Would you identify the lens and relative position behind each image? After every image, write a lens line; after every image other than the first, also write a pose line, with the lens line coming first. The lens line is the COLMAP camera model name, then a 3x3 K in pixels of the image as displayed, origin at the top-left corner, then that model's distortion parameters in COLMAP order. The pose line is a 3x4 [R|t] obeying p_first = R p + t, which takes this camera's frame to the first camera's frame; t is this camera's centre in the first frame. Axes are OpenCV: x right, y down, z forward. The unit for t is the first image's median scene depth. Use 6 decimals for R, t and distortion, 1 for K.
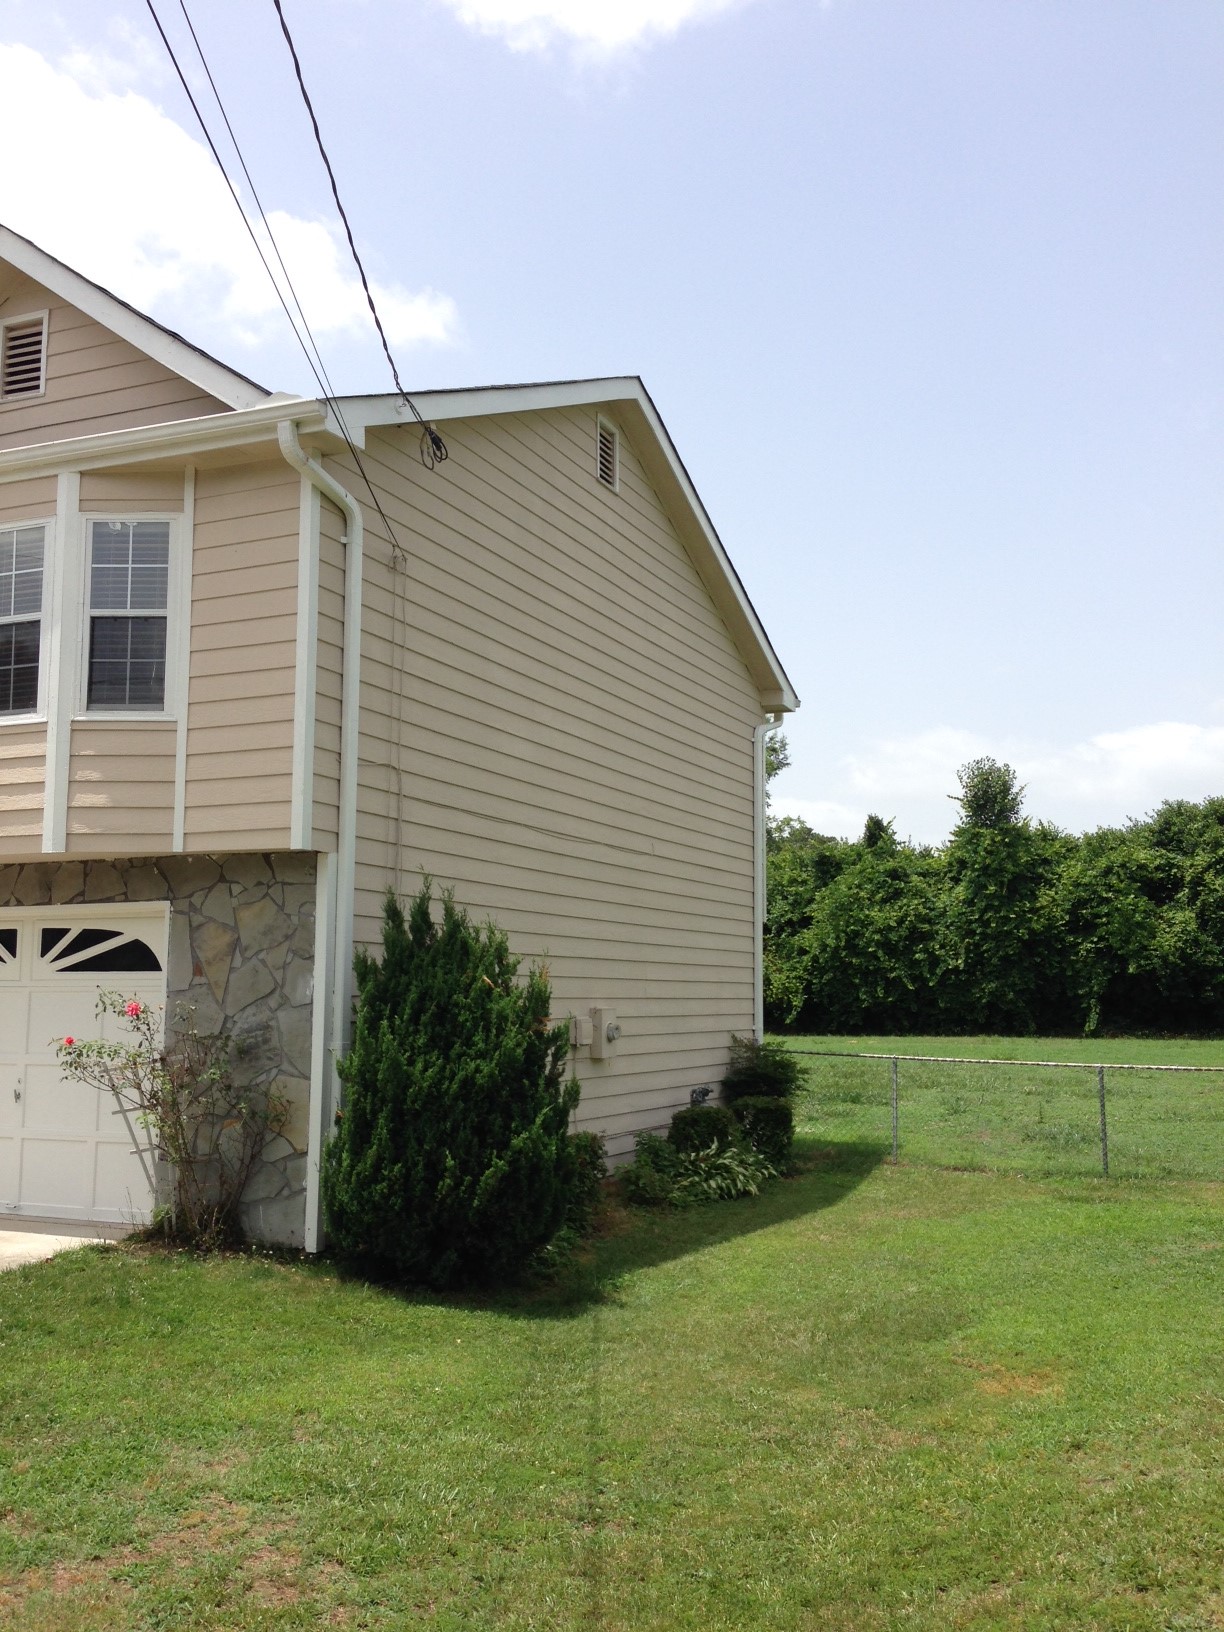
lens RADIAL K [[1499.9, 0, 612.0], [0, 1499.9, 816.0], [0, 0, 1]] dist [0.122556, -0.218600]
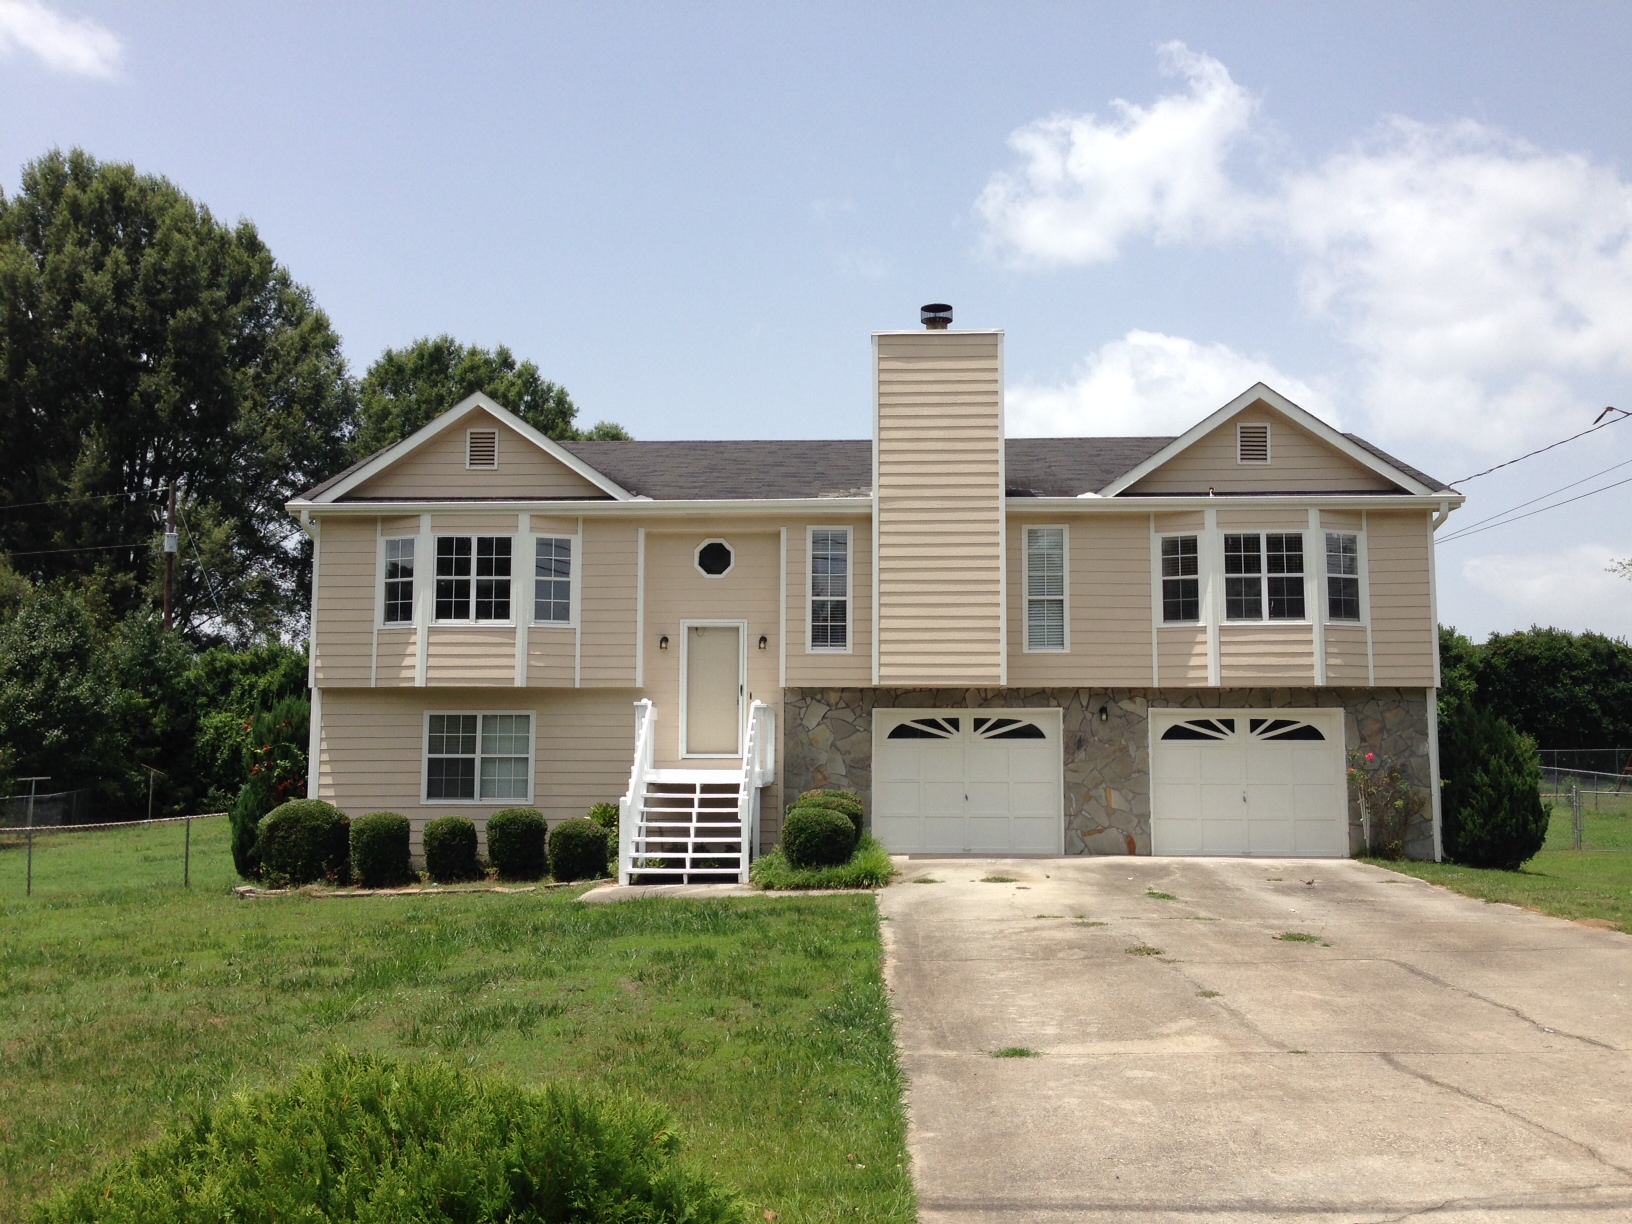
lens RADIAL K [[1499.9, 0, 816.0], [0, 1499.9, 612.0], [0, 0, 1]] dist [0.122556, -0.218600]
pose [[0.927044, 0.035598, 0.373260, -1.849950], [-0.036819, 0.999314, -0.003861, -0.045727], [-0.373142, -0.010164, 0.927719, -0.750481]]
